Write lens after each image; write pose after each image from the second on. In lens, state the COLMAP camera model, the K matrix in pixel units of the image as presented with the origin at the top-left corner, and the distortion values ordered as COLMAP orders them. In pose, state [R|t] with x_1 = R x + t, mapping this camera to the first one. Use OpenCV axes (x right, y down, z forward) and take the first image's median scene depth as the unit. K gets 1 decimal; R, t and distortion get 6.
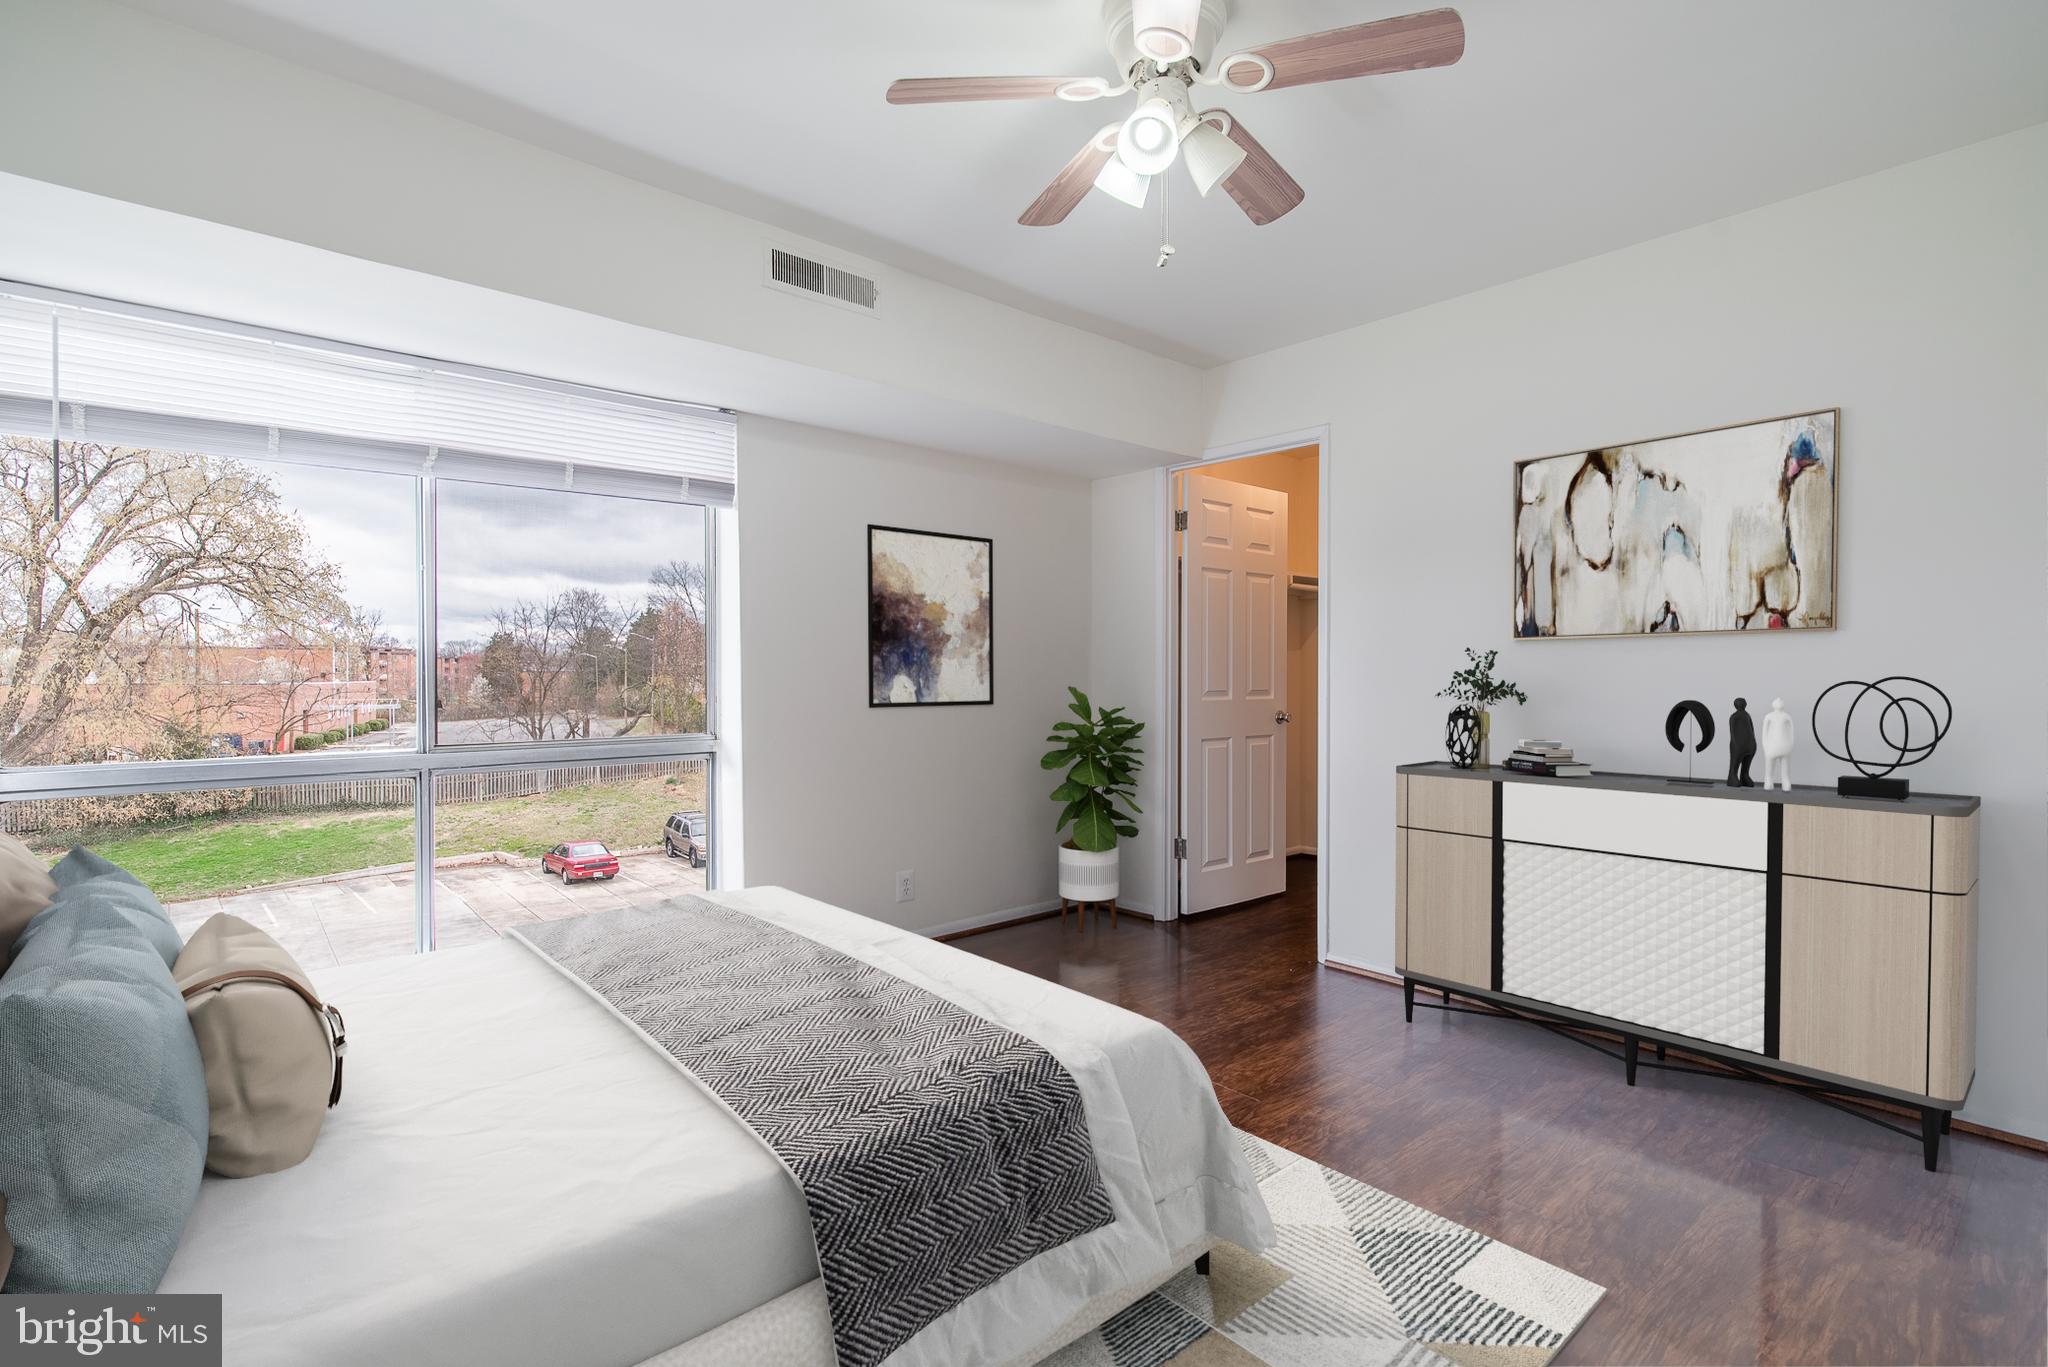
lens RADIAL K [[938.9, 0, 1024.0], [0, 938.9, 683.5], [0, 0, 1]] dist [-0.005709, -0.000120]
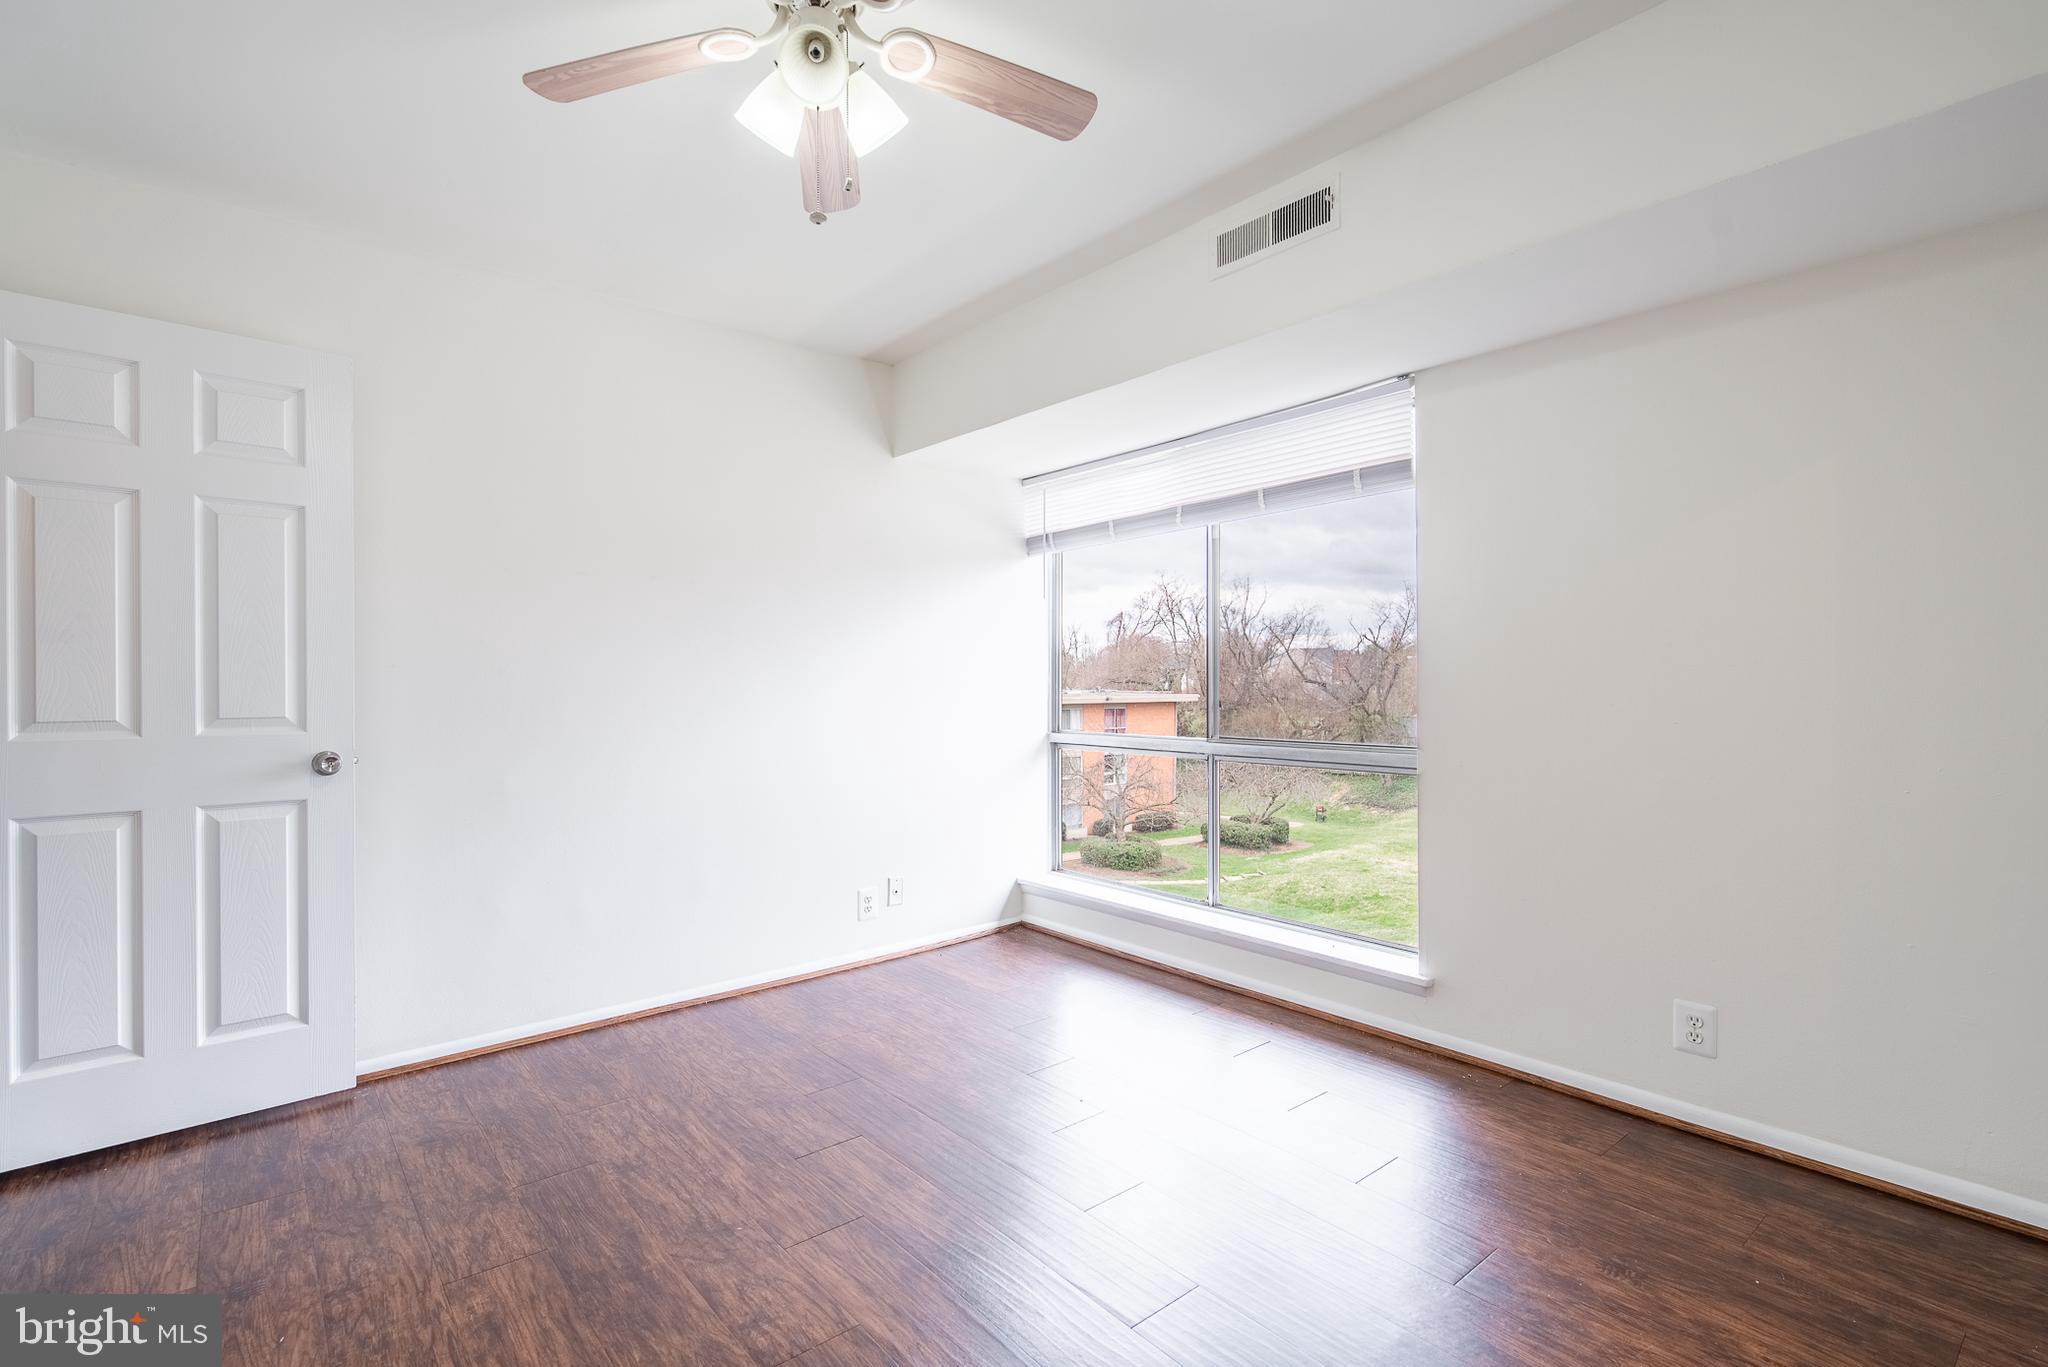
lens RADIAL K [[938.9, 0, 1024.0], [0, 938.9, 683.5], [0, 0, 1]] dist [-0.005709, -0.000120]
pose [[-0.007723, 0.002421, -0.999967, 0.552768], [-0.003686, 0.999990, 0.002449, -0.008035], [0.999963, 0.003705, -0.007714, 0.655062]]
